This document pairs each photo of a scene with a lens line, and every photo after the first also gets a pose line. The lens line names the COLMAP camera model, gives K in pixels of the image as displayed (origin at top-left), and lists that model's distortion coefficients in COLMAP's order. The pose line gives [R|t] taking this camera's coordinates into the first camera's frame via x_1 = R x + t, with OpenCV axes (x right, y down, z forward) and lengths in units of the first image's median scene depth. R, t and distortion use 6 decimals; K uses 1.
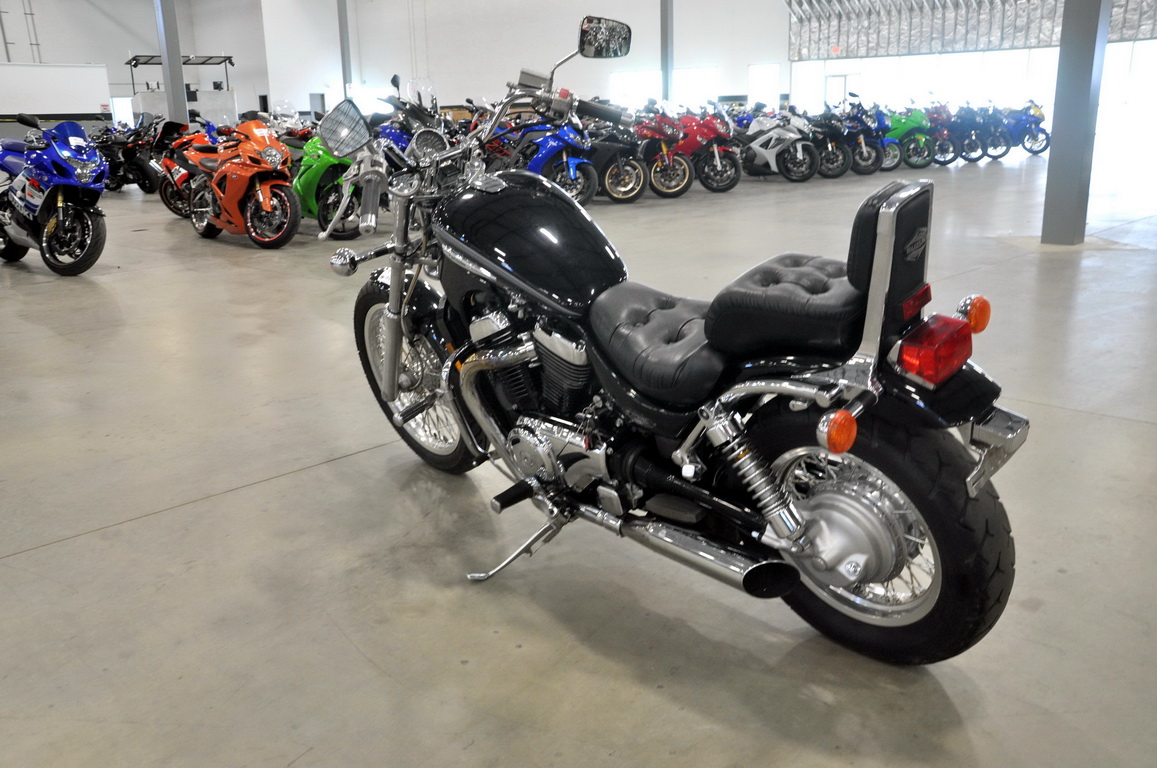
lens RADIAL K [[1006.4, 0, 579.8], [0, 1006.4, 398.5], [0, 0, 1]] dist [-0.118039, 0.197860]
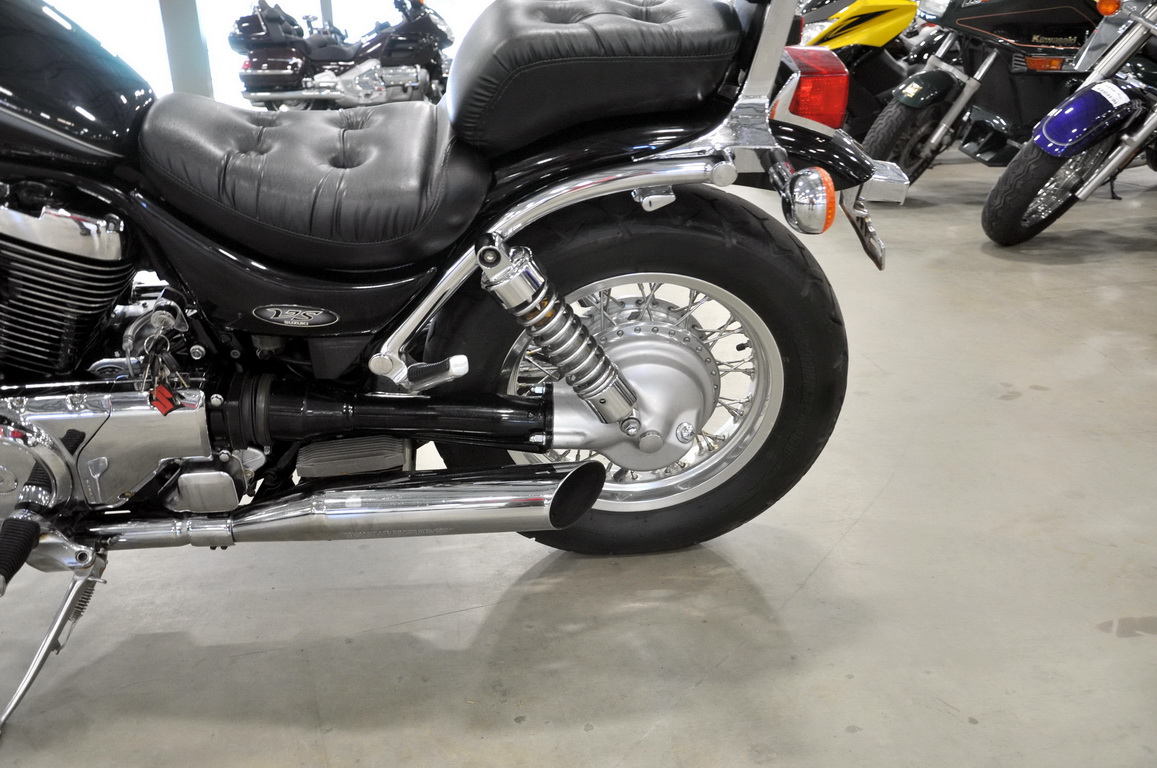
lens RADIAL K [[1017.4, 0, 575.8], [0, 1017.4, 392.5], [0, 0, 1]] dist [-0.122171, 0.182554]
pose [[0.603184, -0.257875, 0.754764, -0.032022], [0.235747, 0.961654, 0.140160, 0.002057], [-0.761966, 0.093391, 0.640848, 0.058568]]
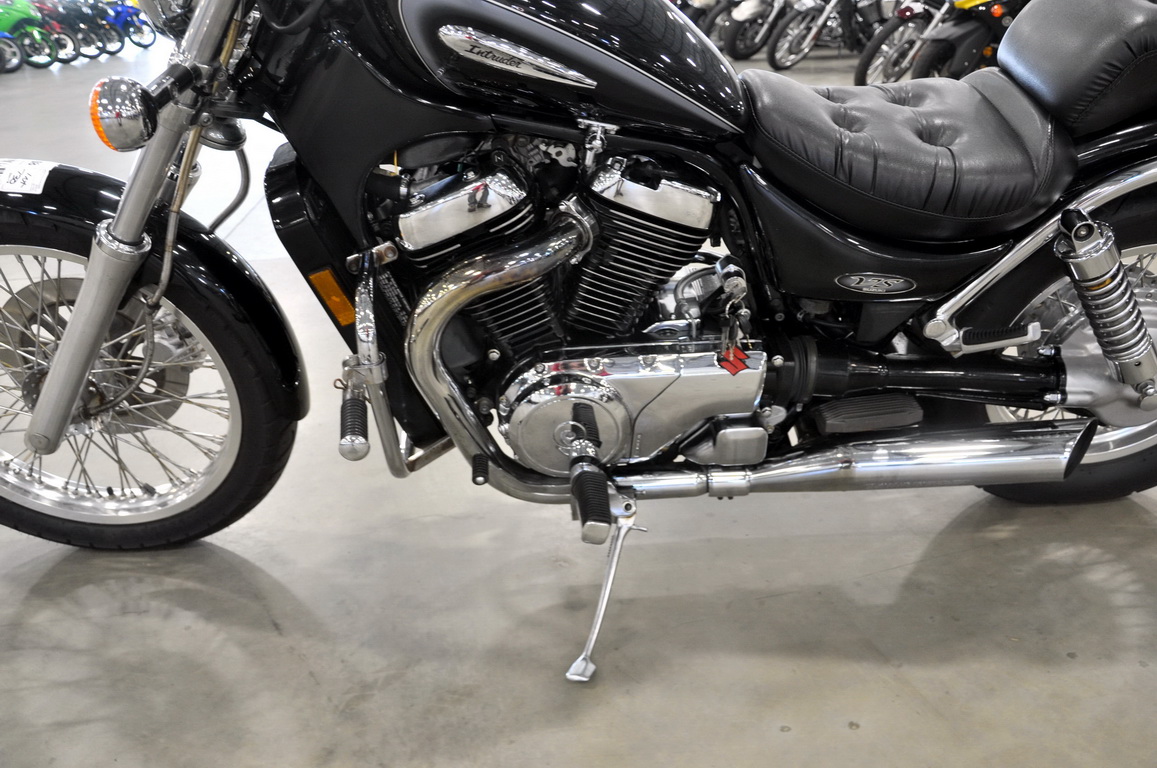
lens RADIAL K [[1016.7, 0, 581.5], [0, 1016.7, 390.5], [0, 0, 1]] dist [-0.136431, 0.194030]
pose [[0.637069, -0.293760, 0.712635, -0.056474], [0.238205, 0.954307, 0.180435, -0.007885], [-0.733077, 0.054803, 0.677934, 0.081259]]
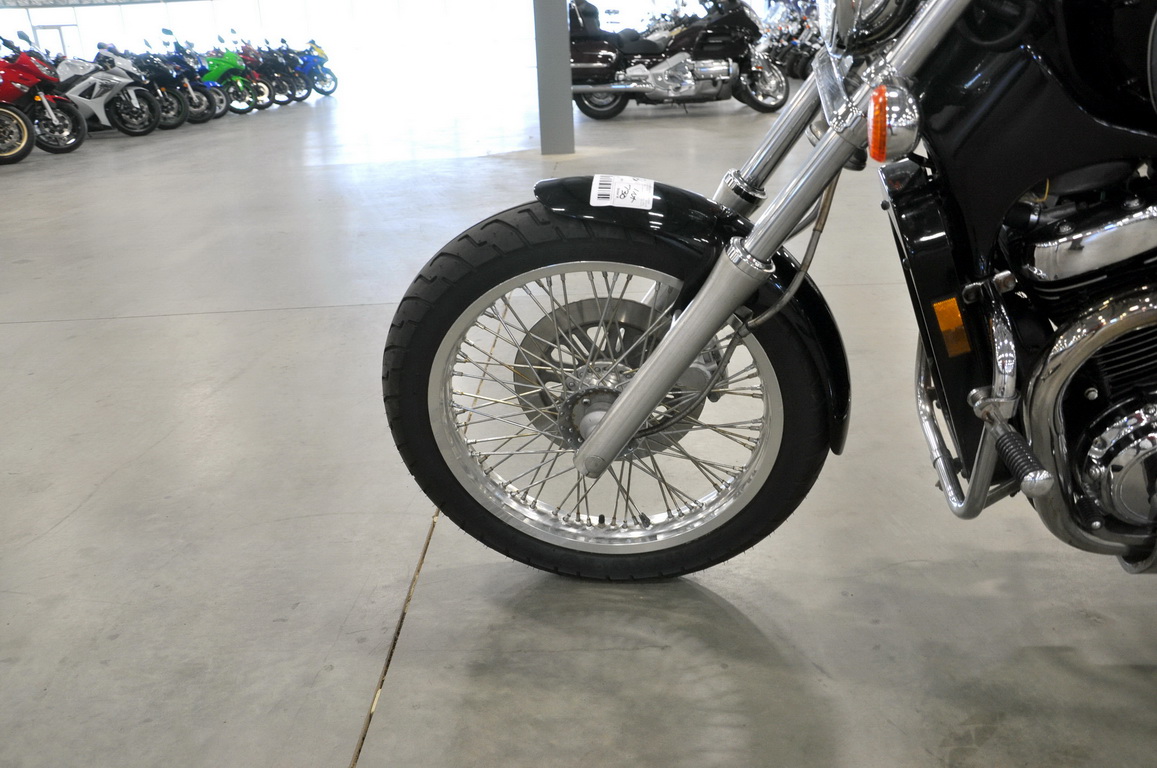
lens RADIAL K [[1028.1, 0, 577.5], [0, 1028.1, 388.0], [0, 0, 1]] dist [-0.140587, 0.215940]
pose [[0.736406, -0.229484, 0.636430, -0.077199], [0.215715, 0.971259, 0.100615, -0.013504], [-0.641228, 0.063194, 0.764744, 0.104650]]
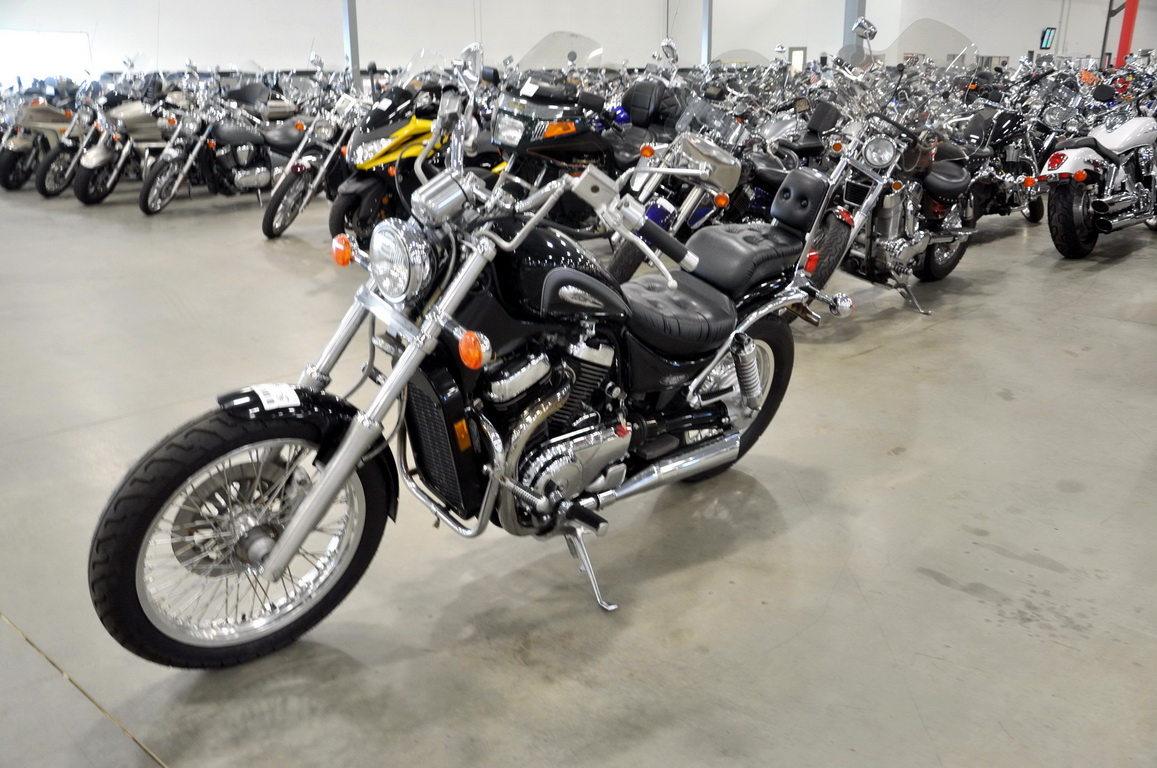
lens RADIAL K [[1006.4, 0, 579.8], [0, 1006.4, 398.5], [0, 0, 1]] dist [-0.118039, 0.197860]
pose [[-0.028154, -0.281372, 0.959186, -0.129034], [0.283565, 0.917899, 0.277584, -0.038354], [-0.958540, 0.279807, 0.053944, 0.118602]]
